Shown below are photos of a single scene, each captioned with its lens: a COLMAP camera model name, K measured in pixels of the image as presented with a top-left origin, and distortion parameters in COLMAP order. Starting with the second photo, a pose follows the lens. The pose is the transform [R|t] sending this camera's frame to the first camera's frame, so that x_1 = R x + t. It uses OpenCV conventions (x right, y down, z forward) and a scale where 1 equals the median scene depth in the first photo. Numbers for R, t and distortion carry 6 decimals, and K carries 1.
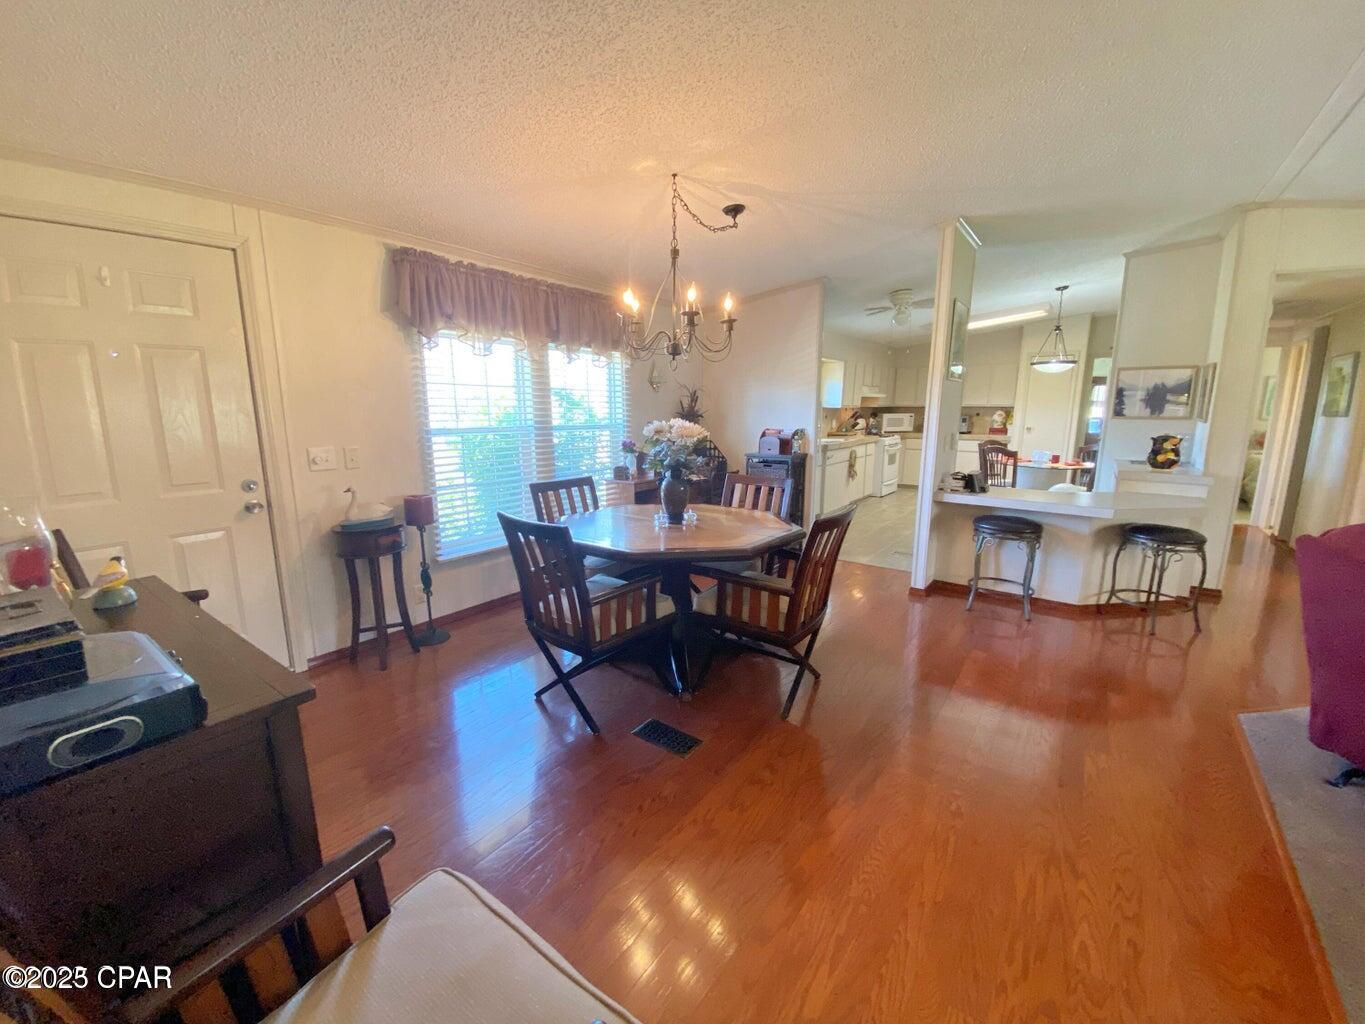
lens RADIAL K [[549.8, 0, 683.5], [0, 549.8, 506.9], [0, 0, 1]] dist [0.012898, -0.015606]
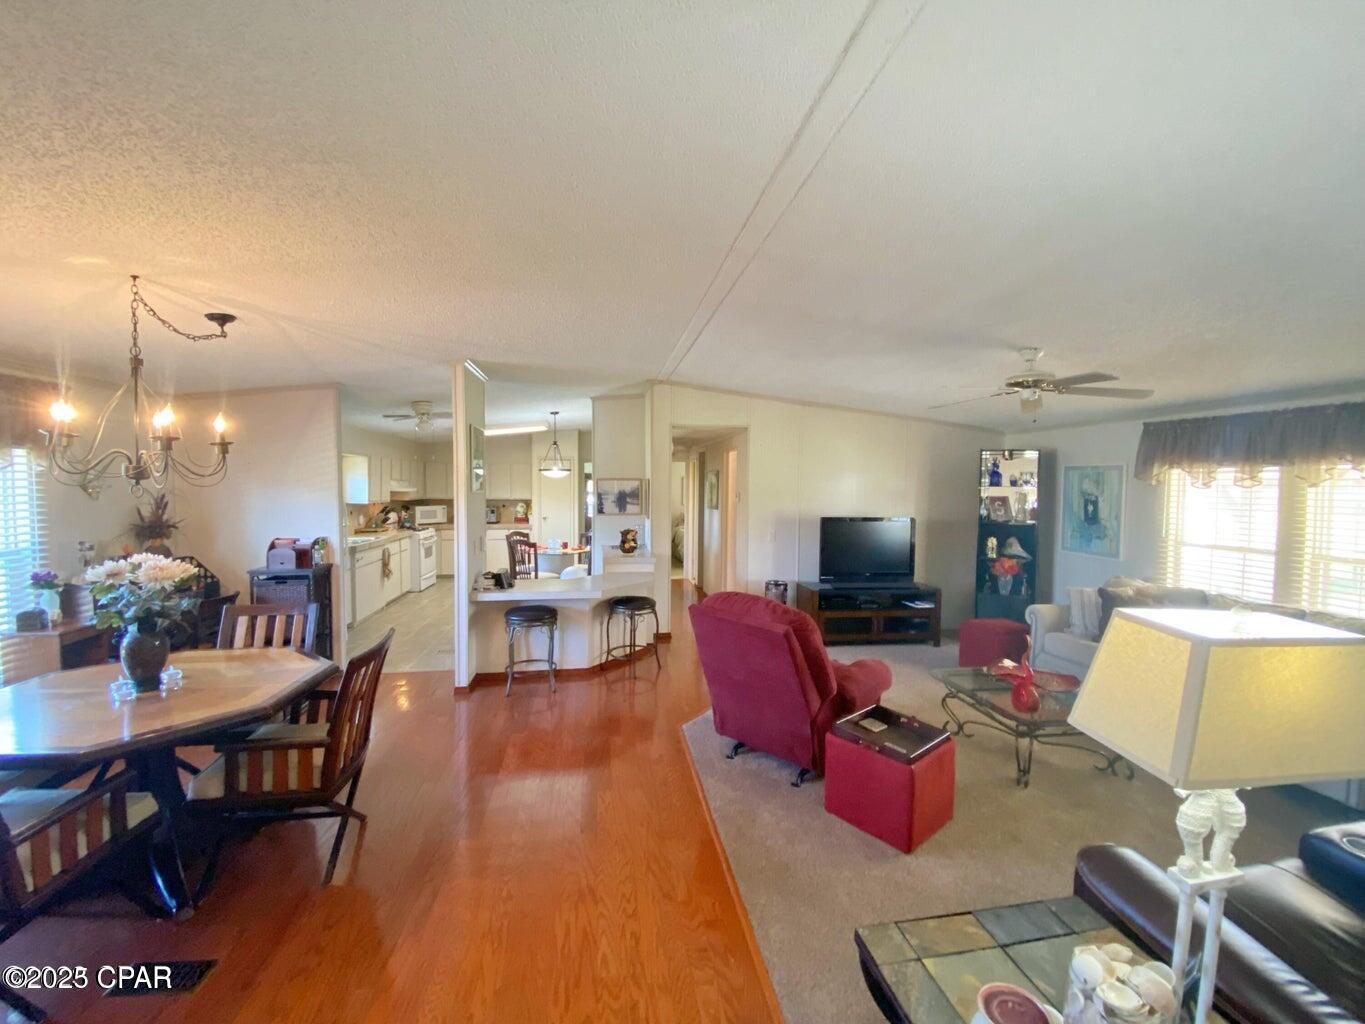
lens RADIAL K [[549.8, 0, 679.1], [0, 549.8, 508.9], [0, 0, 1]] dist [0.012898, -0.015606]
pose [[0.705369, -0.026355, 0.708350, -0.020959], [0.123004, 0.988699, -0.085701, -0.050282], [-0.698087, 0.147580, 0.700639, -0.085313]]
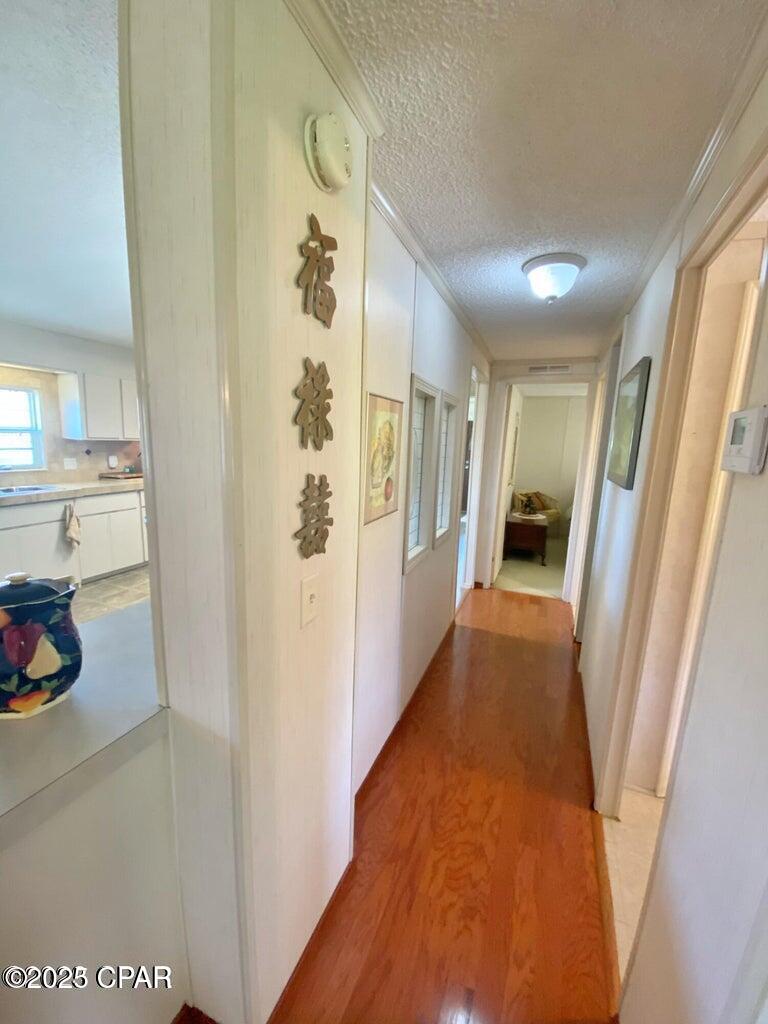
lens RADIAL K [[412.4, 0, 383.9], [0, 412.4, 512.7], [0, 0, 1]] dist [0.012898, -0.015606]
pose [[0.967591, -0.007497, 0.252410, 1.099542], [0.008199, 0.999965, -0.001727, -0.177513], [-0.252388, 0.003741, 0.967619, 0.829253]]
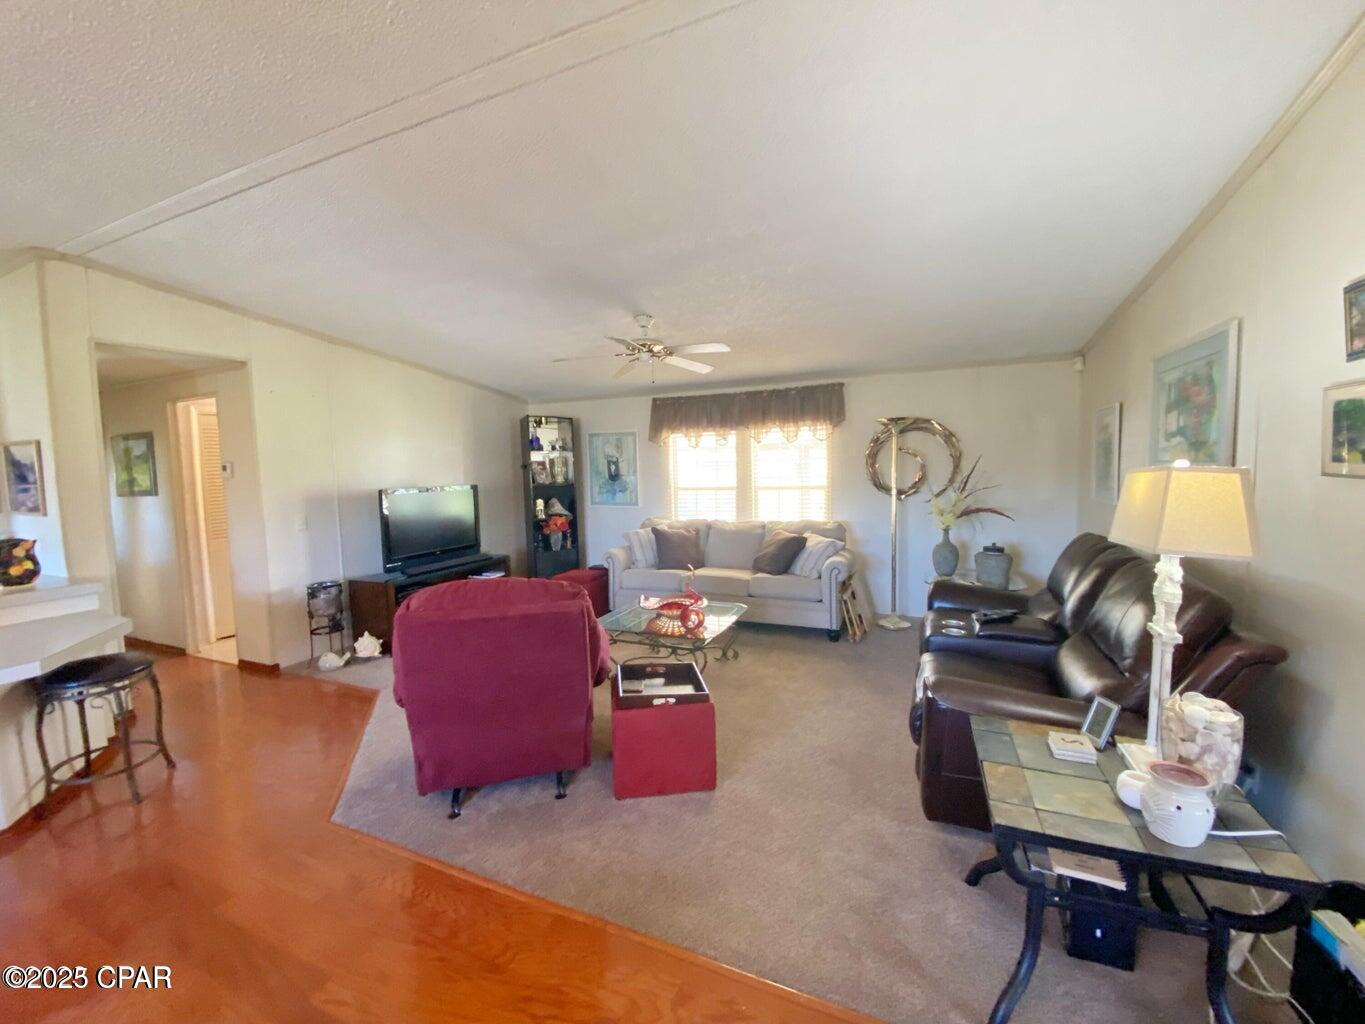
lens RADIAL K [[549.8, 0, 684.6], [0, 549.8, 506.8], [0, 0, 1]] dist [0.012898, -0.015606]
pose [[-0.225657, -0.073114, 0.971459, 0.009284], [0.202002, 0.971996, 0.120076, -0.084883], [-0.953034, 0.223333, -0.204568, 0.330842]]
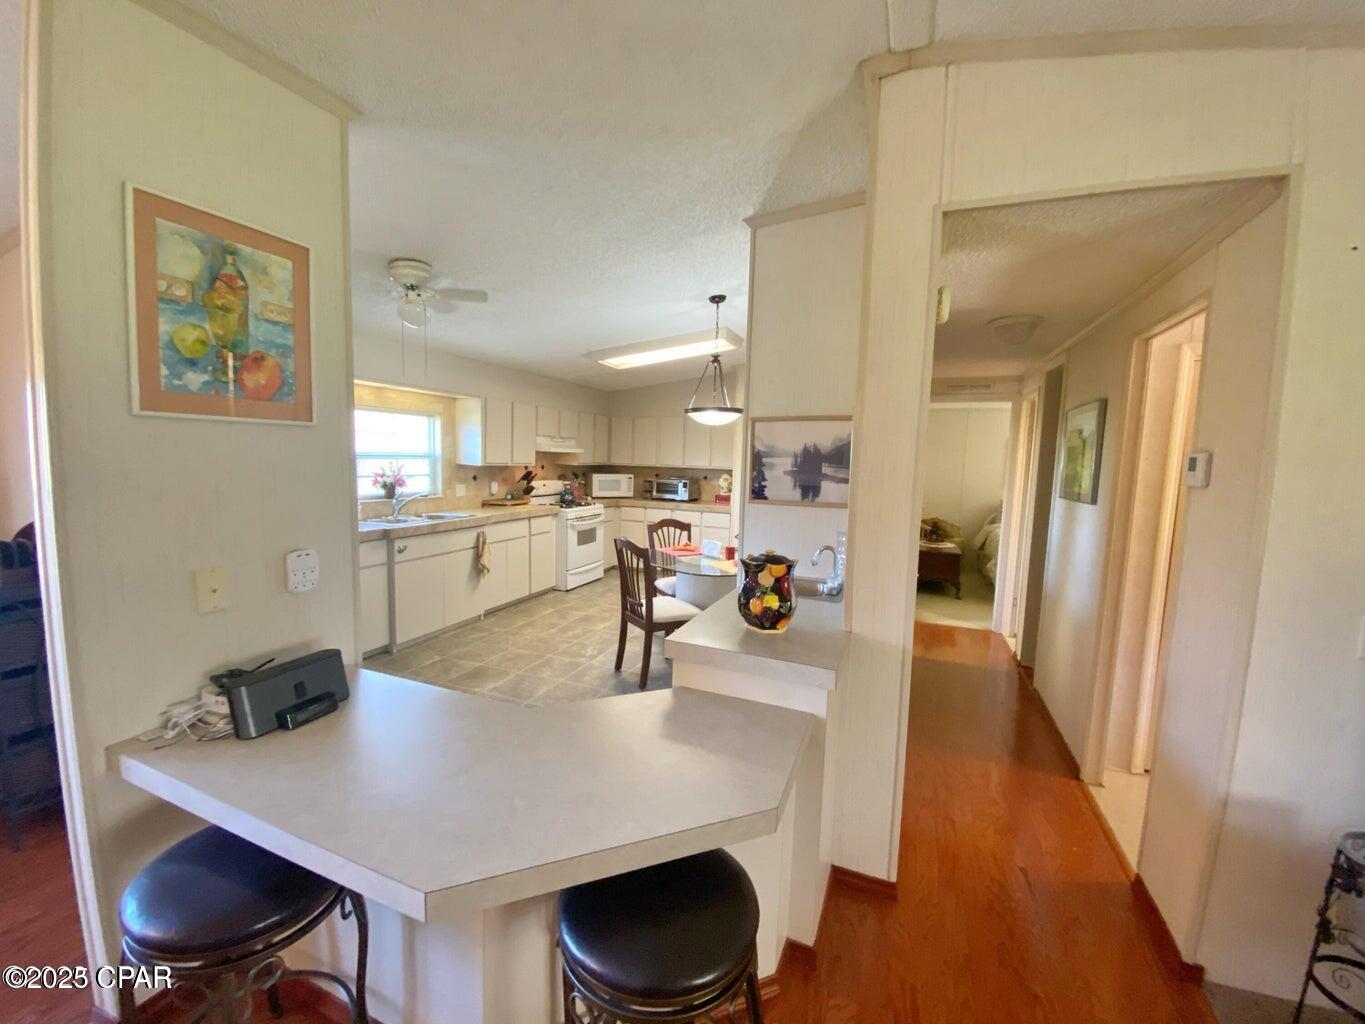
lens RADIAL K [[549.8, 0, 675.1], [0, 549.8, 511.3], [0, 0, 1]] dist [0.012898, -0.015606]
pose [[0.972241, 0.003392, 0.233958, 0.754012], [0.015364, 0.996811, -0.078300, -0.143397], [-0.233478, 0.079721, 0.969089, 0.615311]]
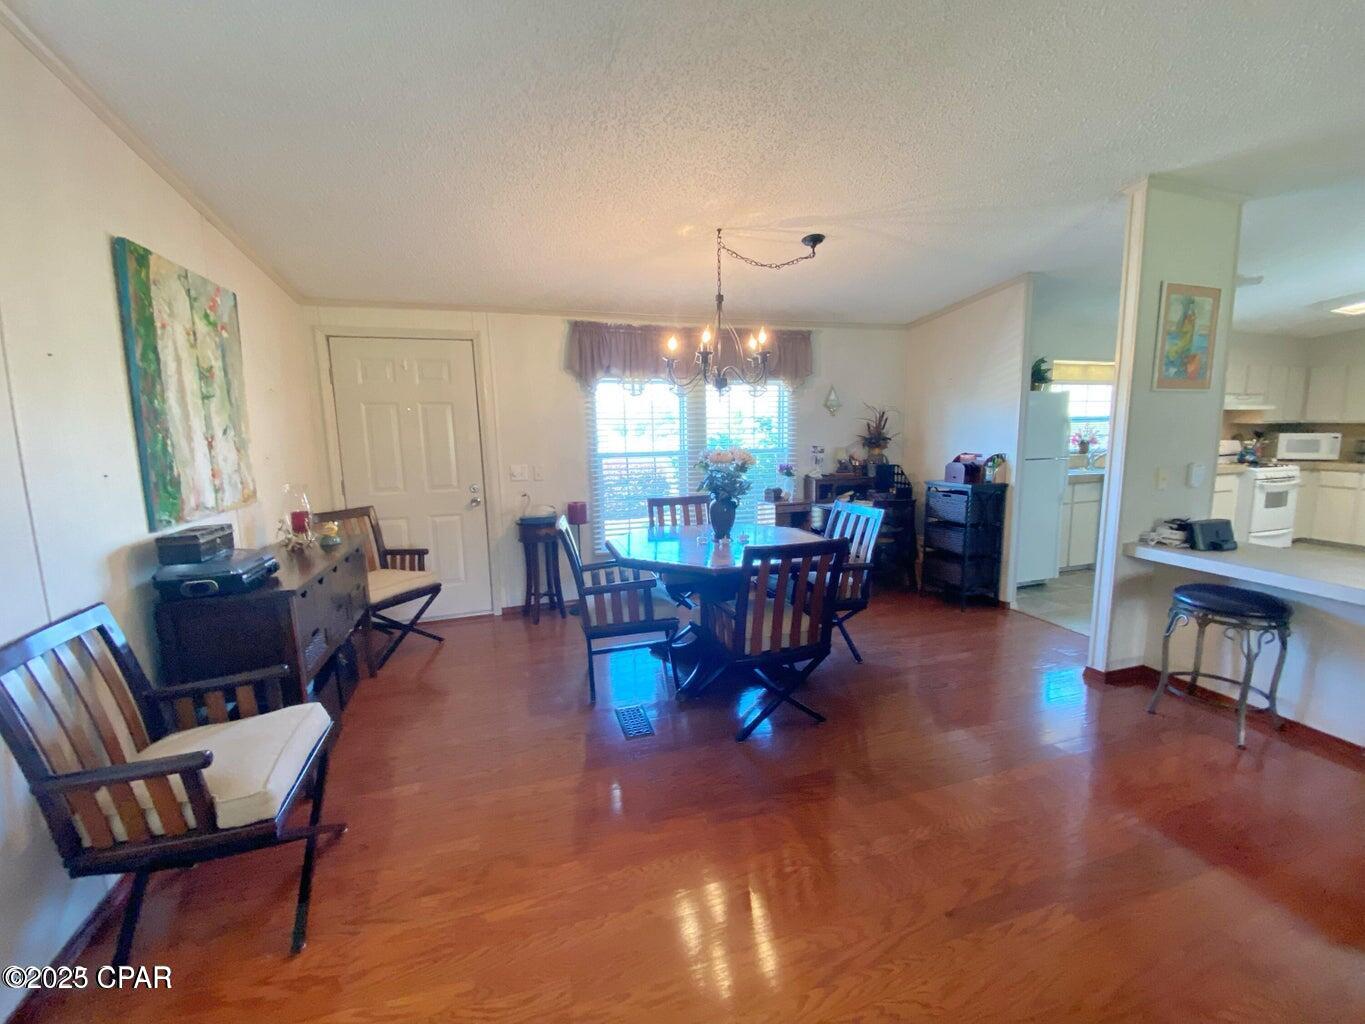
lens RADIAL K [[549.8, 0, 687.6], [0, 549.8, 507.7], [0, 0, 1]] dist [0.012898, -0.015606]
pose [[0.808710, 0.066503, -0.584436, 0.433143], [-0.087387, 0.996146, -0.007571, -0.017594], [0.581680, 0.057195, 0.811404, 0.059912]]
